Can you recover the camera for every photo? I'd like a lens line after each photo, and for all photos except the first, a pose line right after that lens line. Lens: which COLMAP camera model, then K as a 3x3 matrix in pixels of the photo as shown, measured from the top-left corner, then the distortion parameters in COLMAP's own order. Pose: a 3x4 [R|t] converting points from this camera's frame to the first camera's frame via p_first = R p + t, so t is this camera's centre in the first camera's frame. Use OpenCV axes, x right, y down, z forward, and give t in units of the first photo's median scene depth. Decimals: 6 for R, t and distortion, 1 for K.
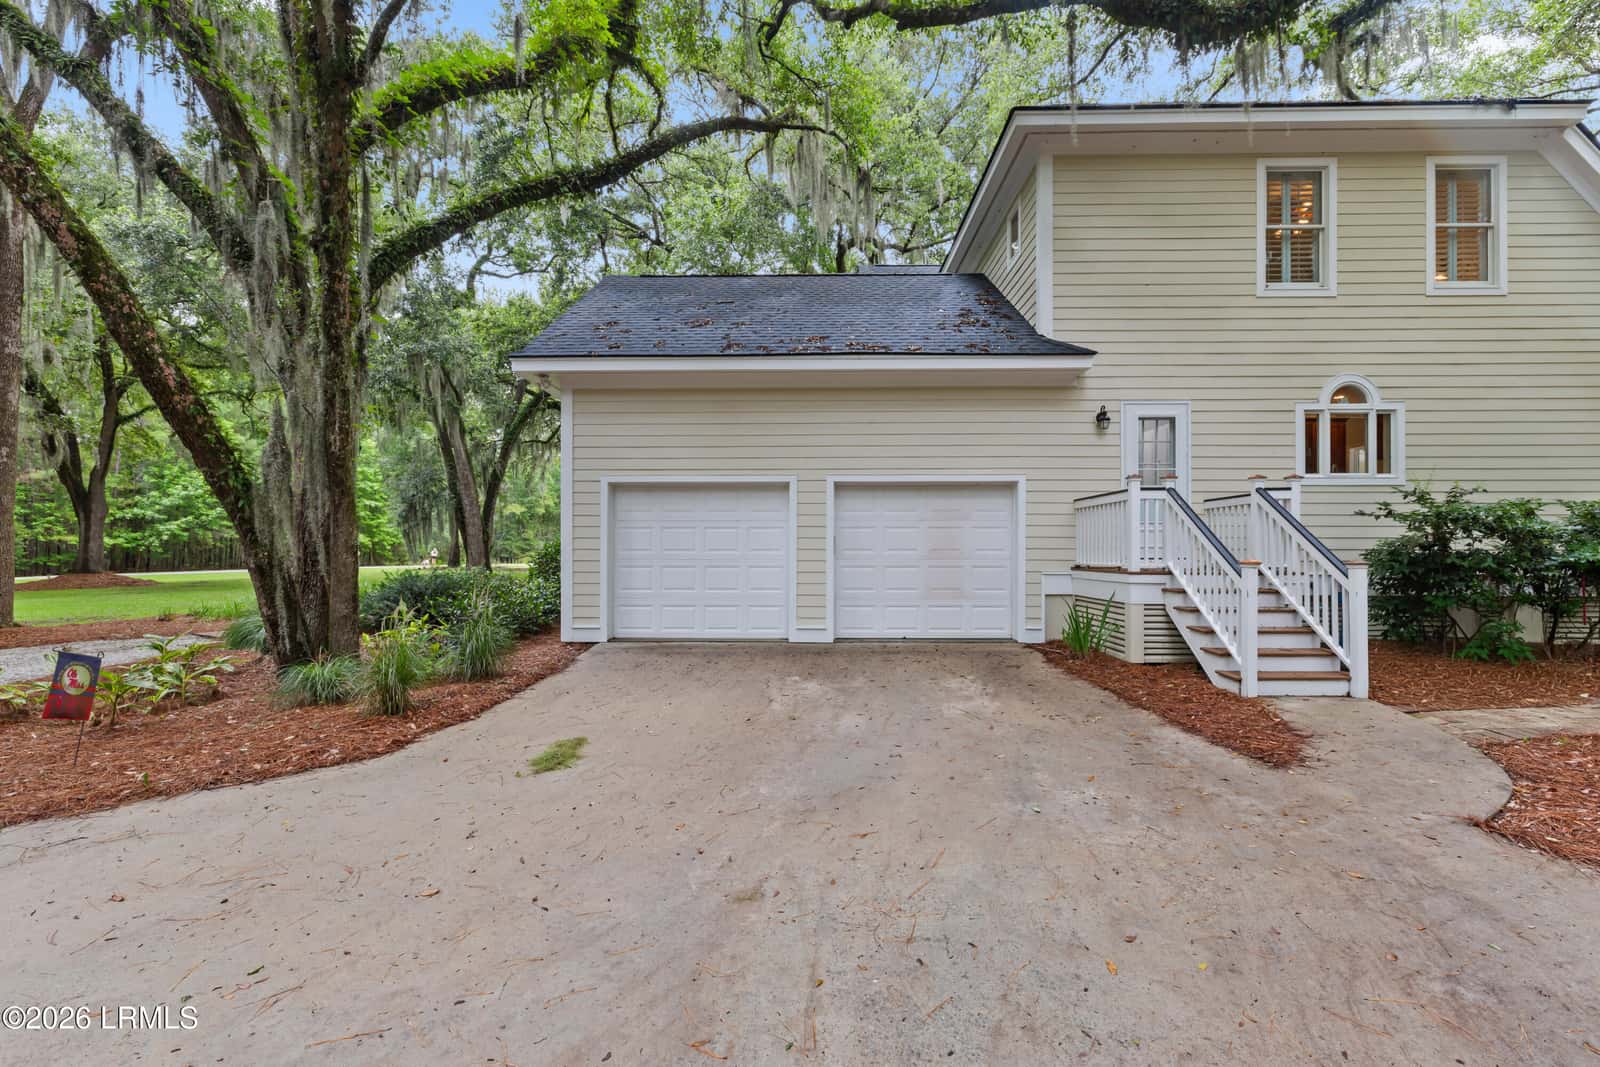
lens RADIAL K [[721.9, 0, 801.2], [0, 721.9, 540.8], [0, 0, 1]] dist [0.002162, 0.000746]
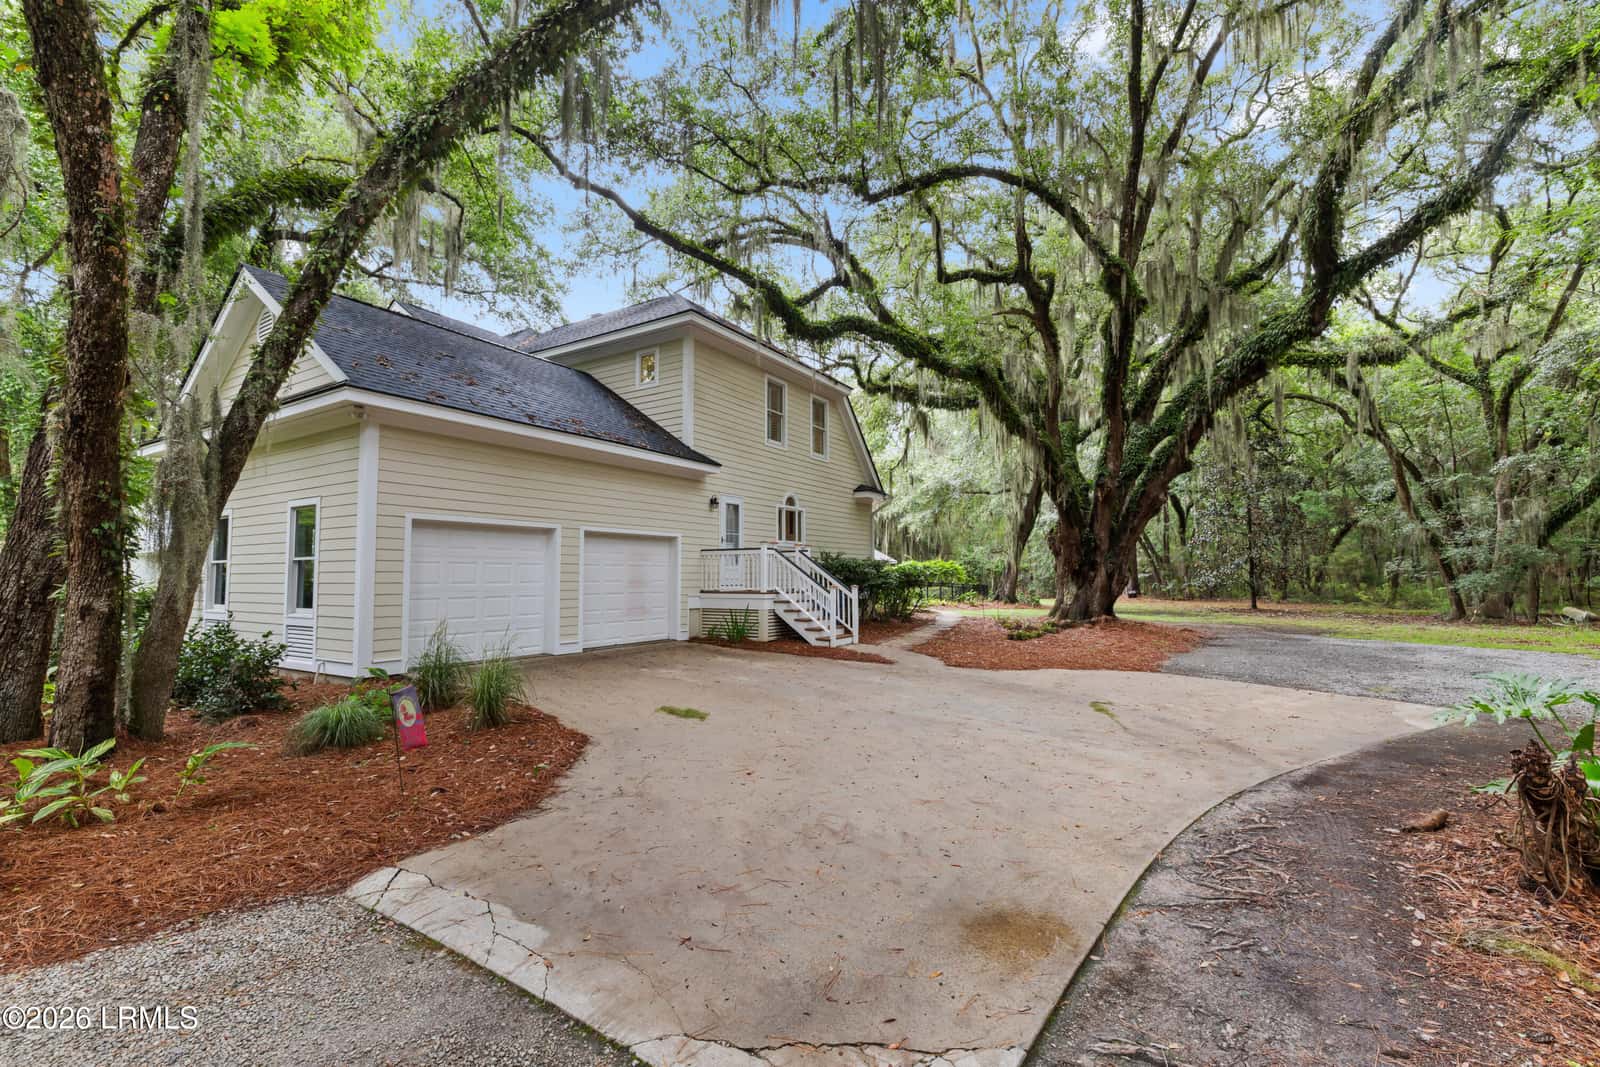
lens RADIAL K [[691.0, 0, 800.5], [0, 691.0, 541.4], [0, 0, 1]] dist [0.001061, 0.000656]
pose [[0.515156, 0.044842, 0.855923, -0.842312], [-0.001874, 0.998687, -0.051194, 0.002736], [-0.857094, 0.024769, 0.514564, 0.005576]]
